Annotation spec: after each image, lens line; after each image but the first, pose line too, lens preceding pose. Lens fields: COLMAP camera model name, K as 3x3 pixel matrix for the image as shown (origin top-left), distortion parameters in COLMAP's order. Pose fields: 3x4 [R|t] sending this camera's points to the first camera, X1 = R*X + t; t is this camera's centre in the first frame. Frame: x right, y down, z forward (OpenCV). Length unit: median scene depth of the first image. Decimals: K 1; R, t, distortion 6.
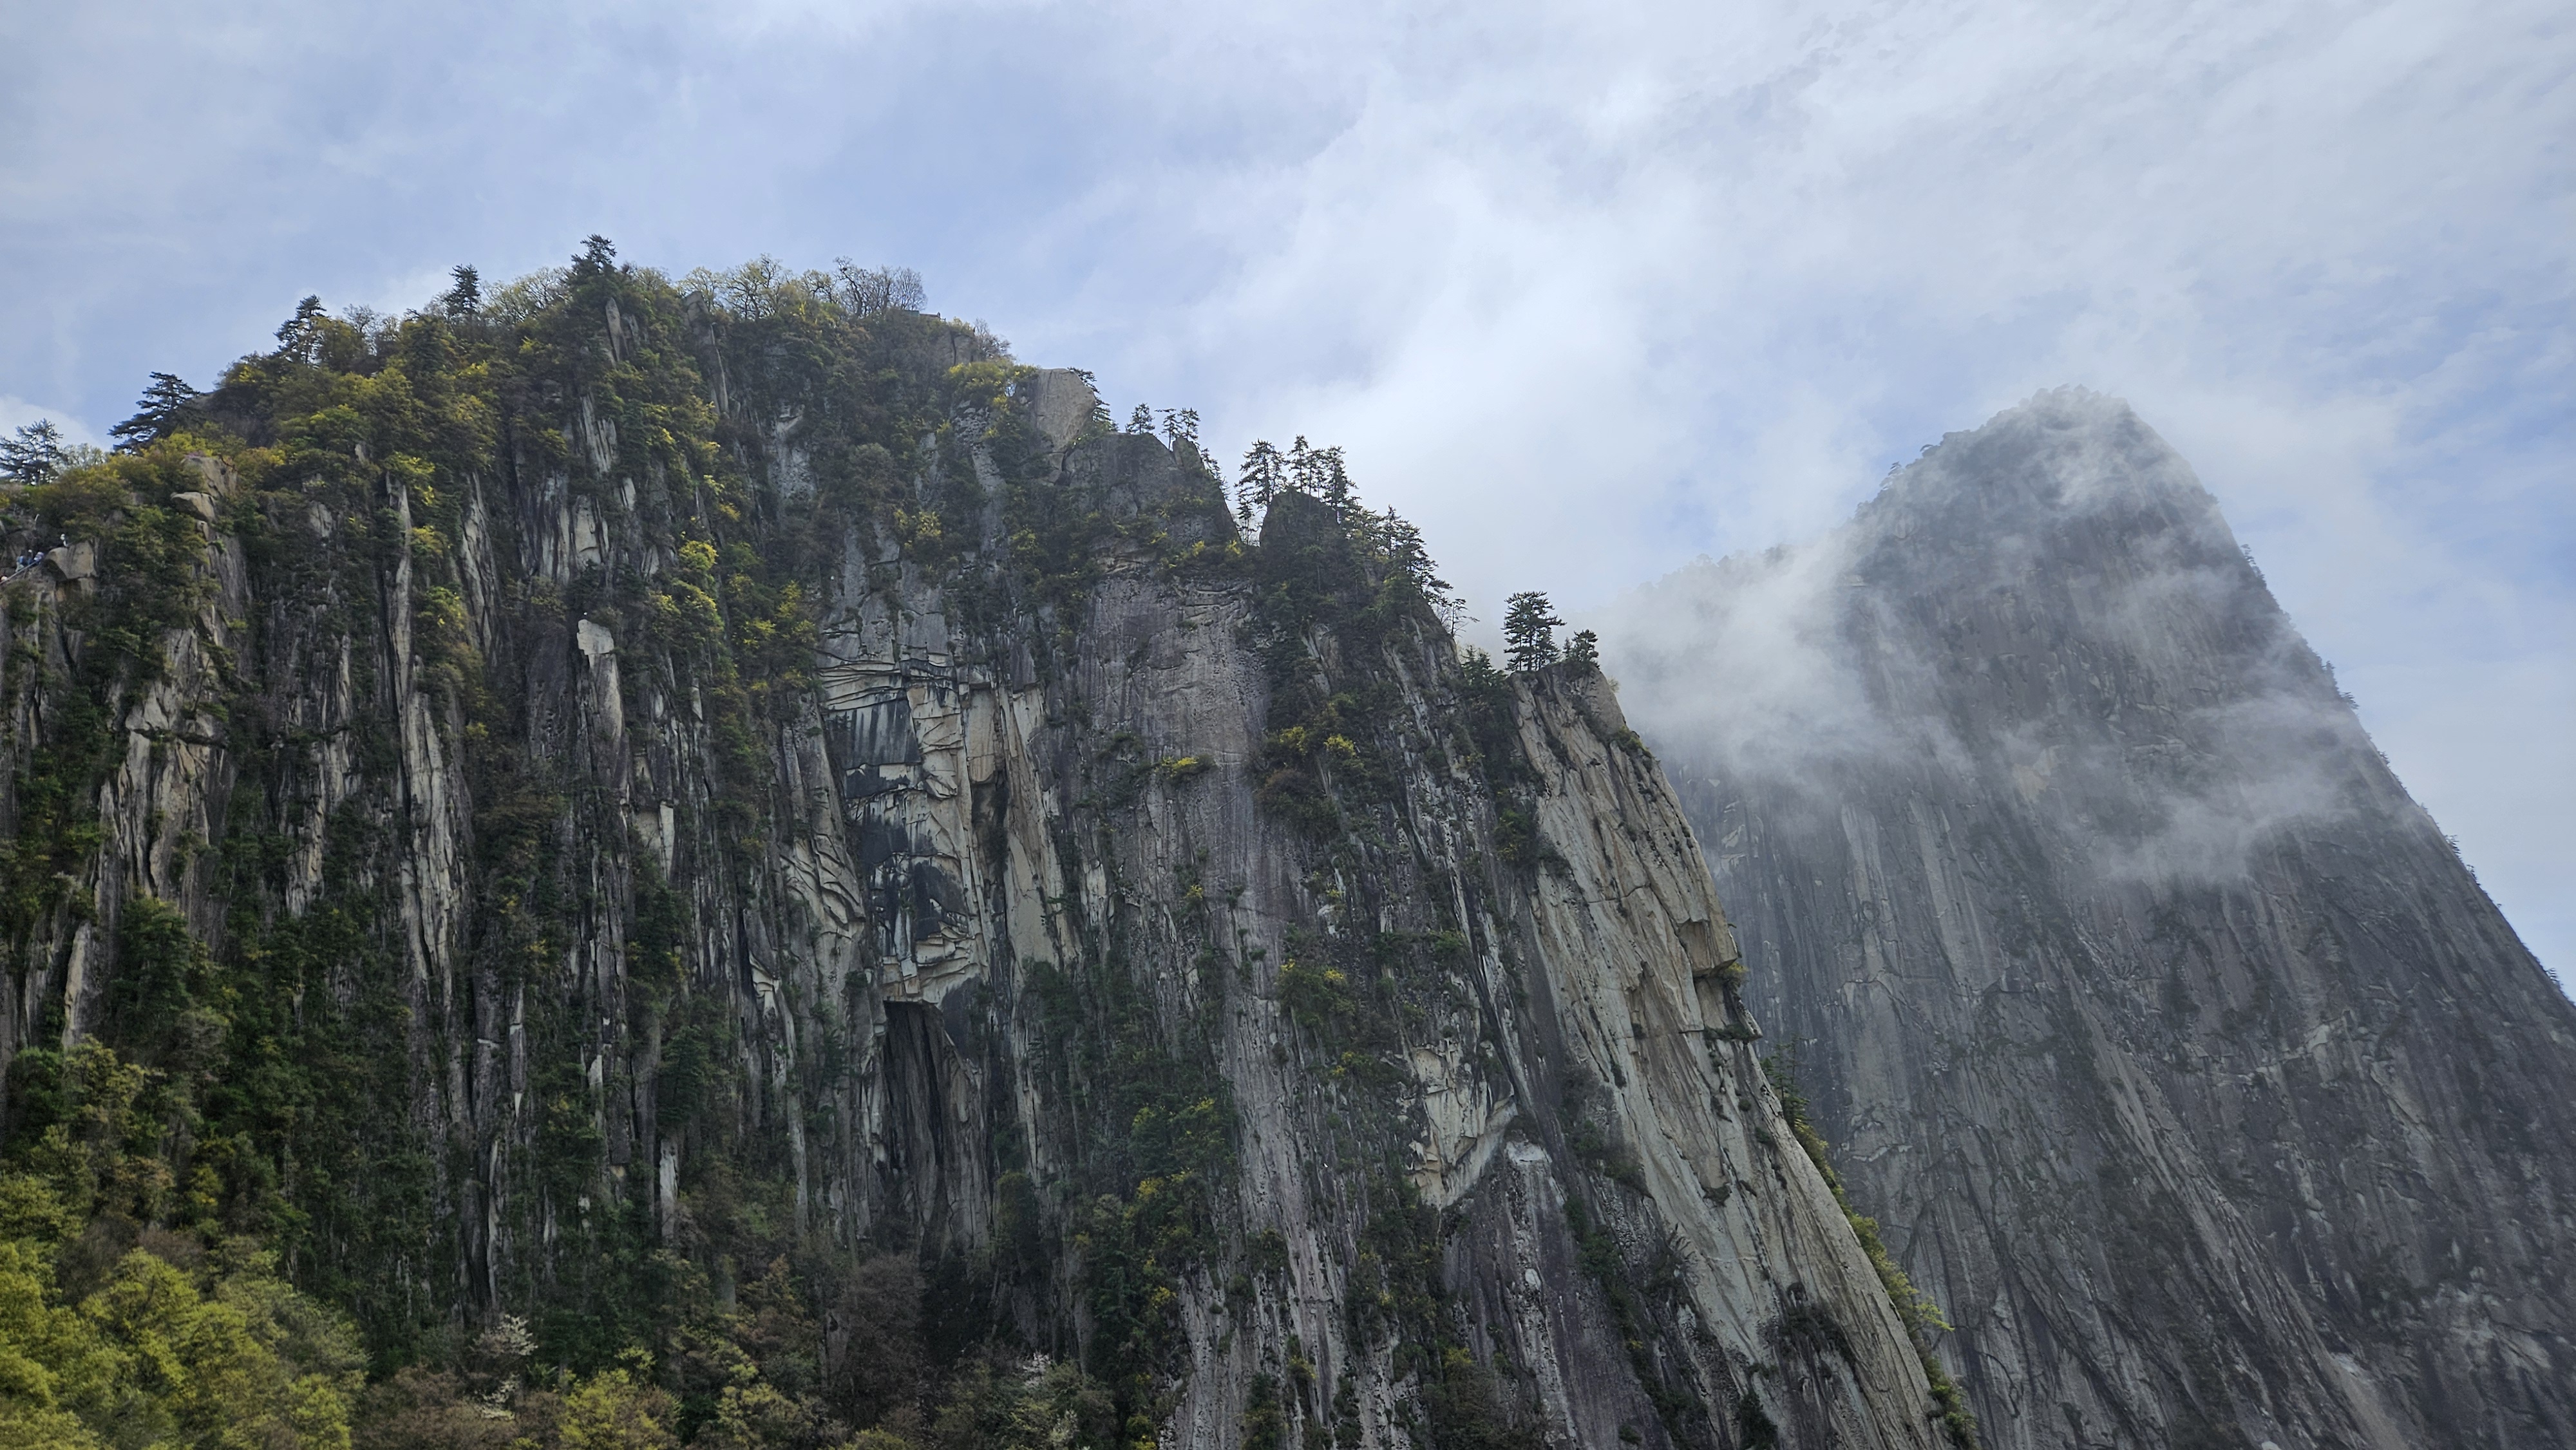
lens RADIAL K [[1711.7, 0, 1288.0], [0, 1711.7, 725.0], [0, 0, 1]] dist [0.078094, -0.057984]
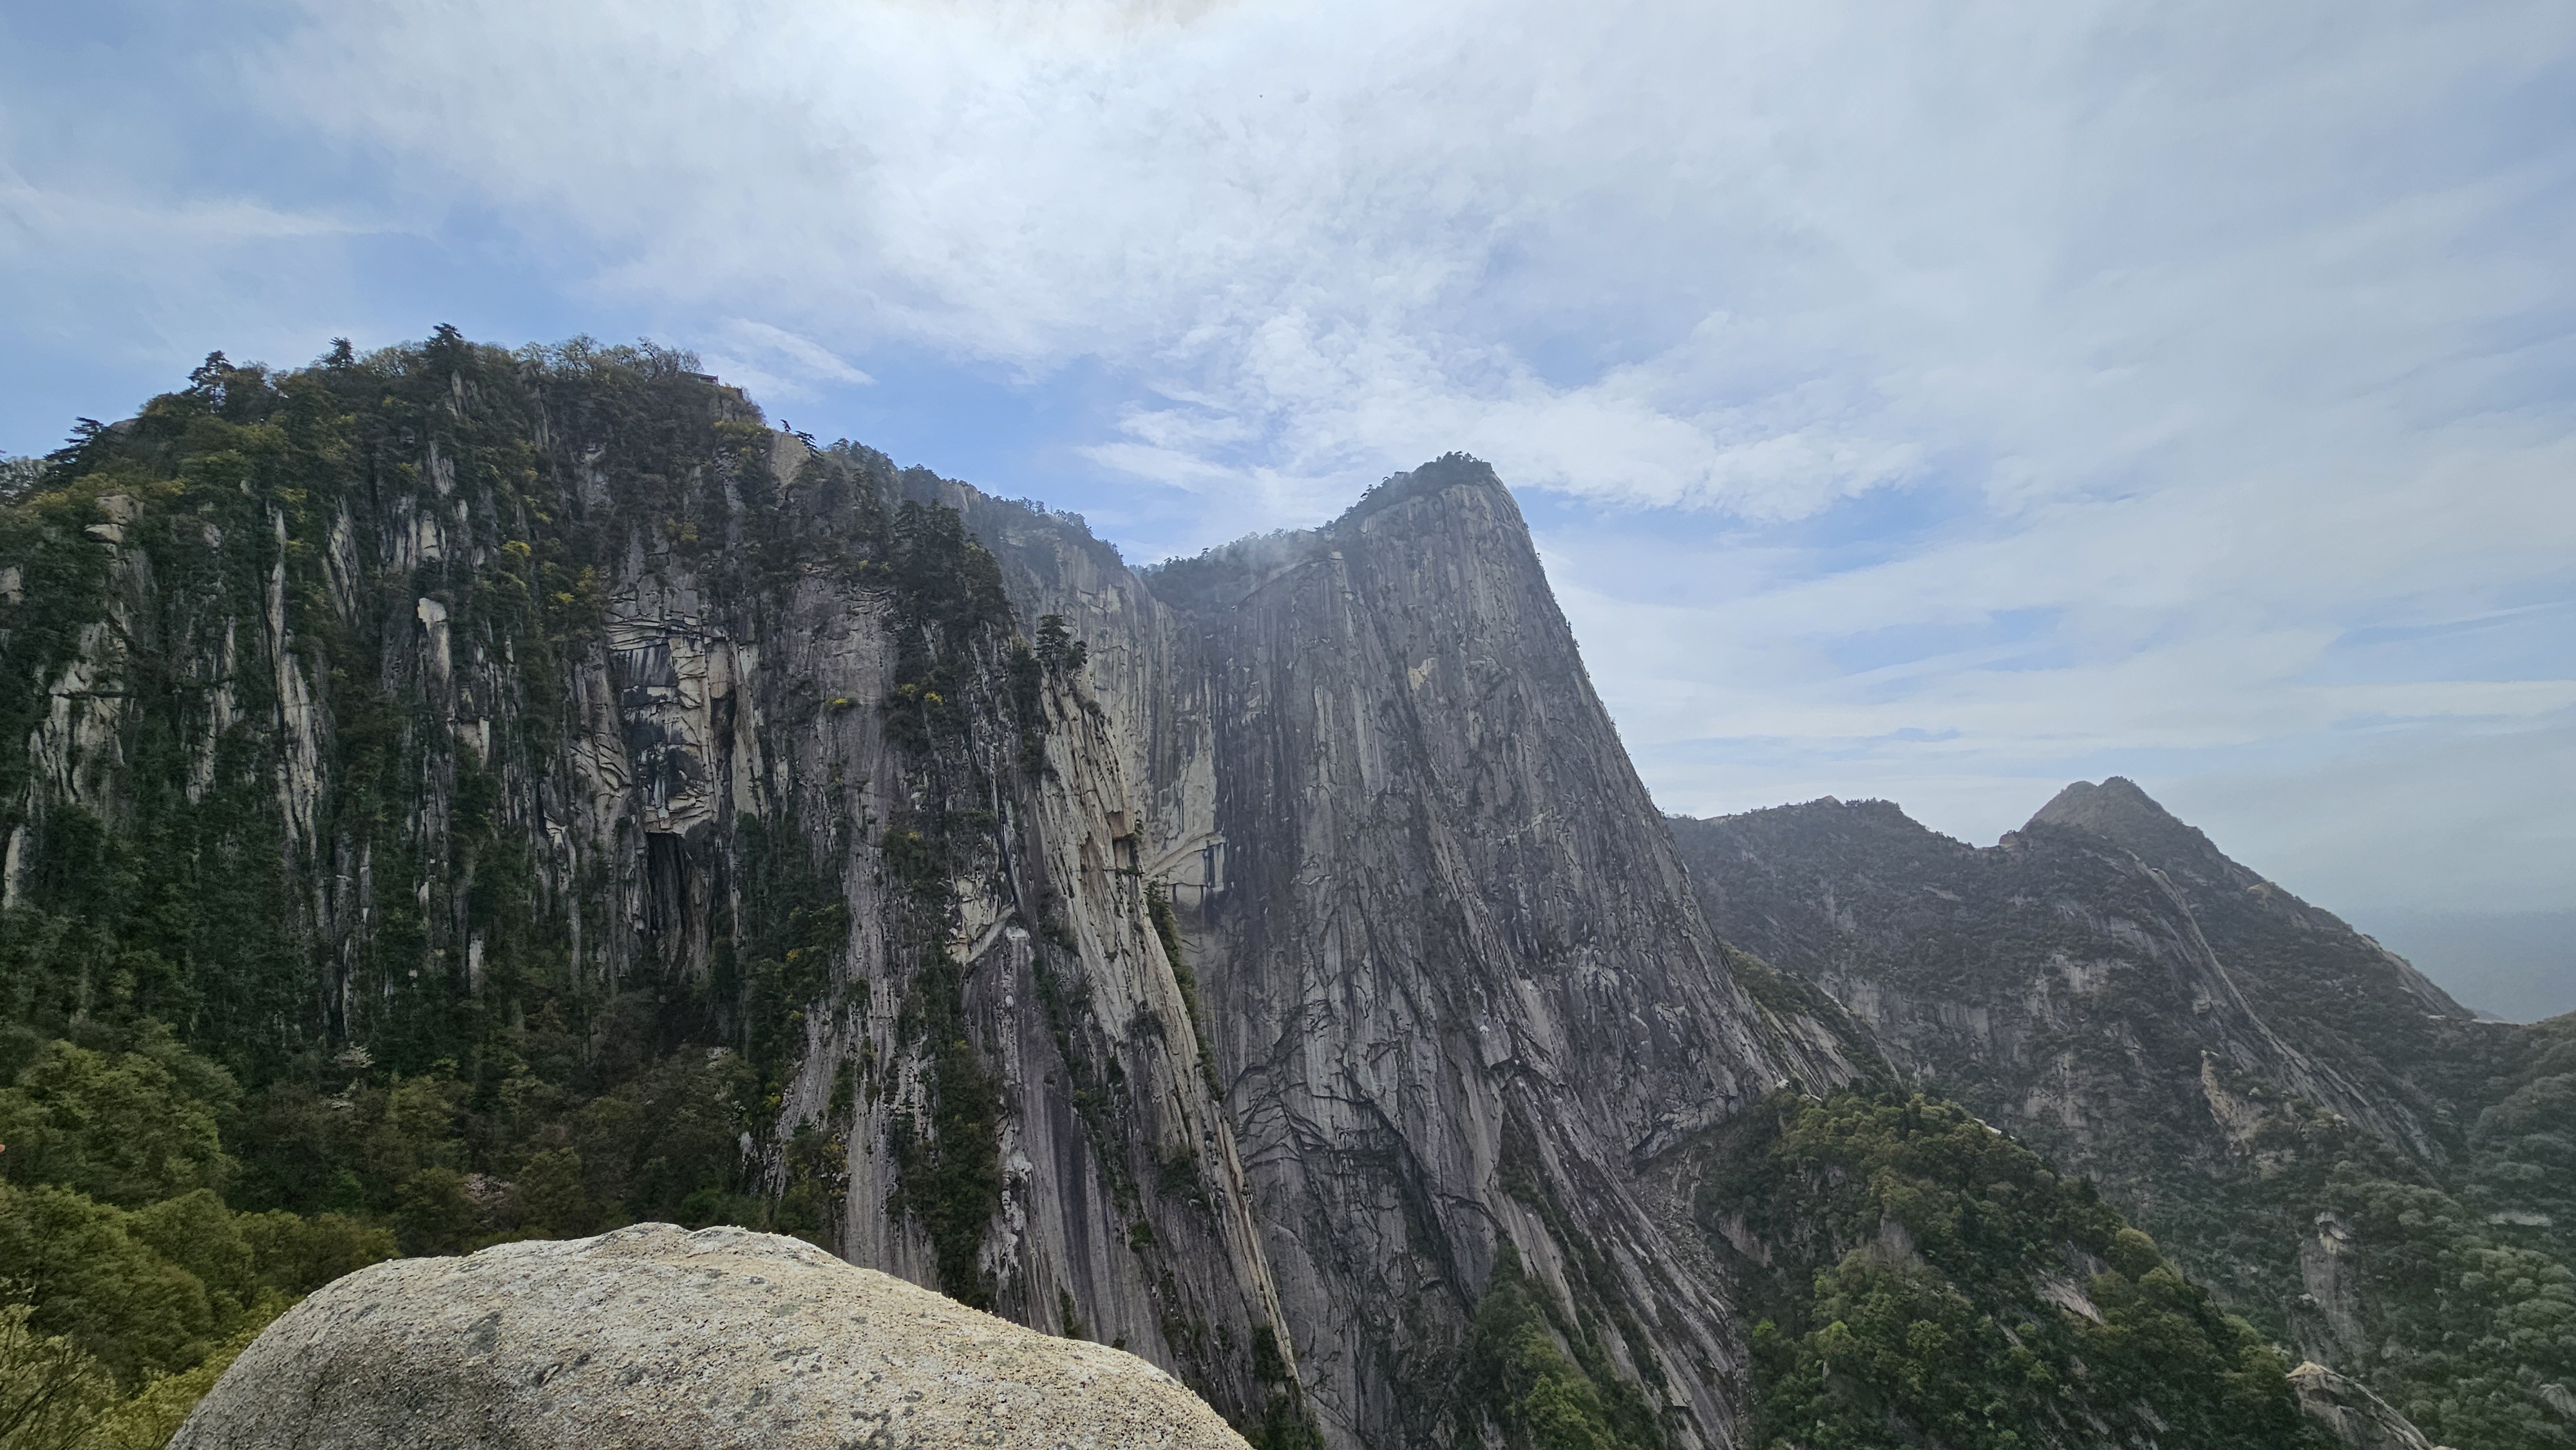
lens RADIAL K [[1051.9, 0, 1288.0], [0, 1051.9, 725.0], [0, 0, 1]] dist [0.002854, 0.000261]
pose [[0.968481, 0.041653, 0.245579, 0.132630], [-0.070000, 0.991700, 0.107850, -0.114296], [-0.239048, -0.121641, 0.963358, -0.130554]]
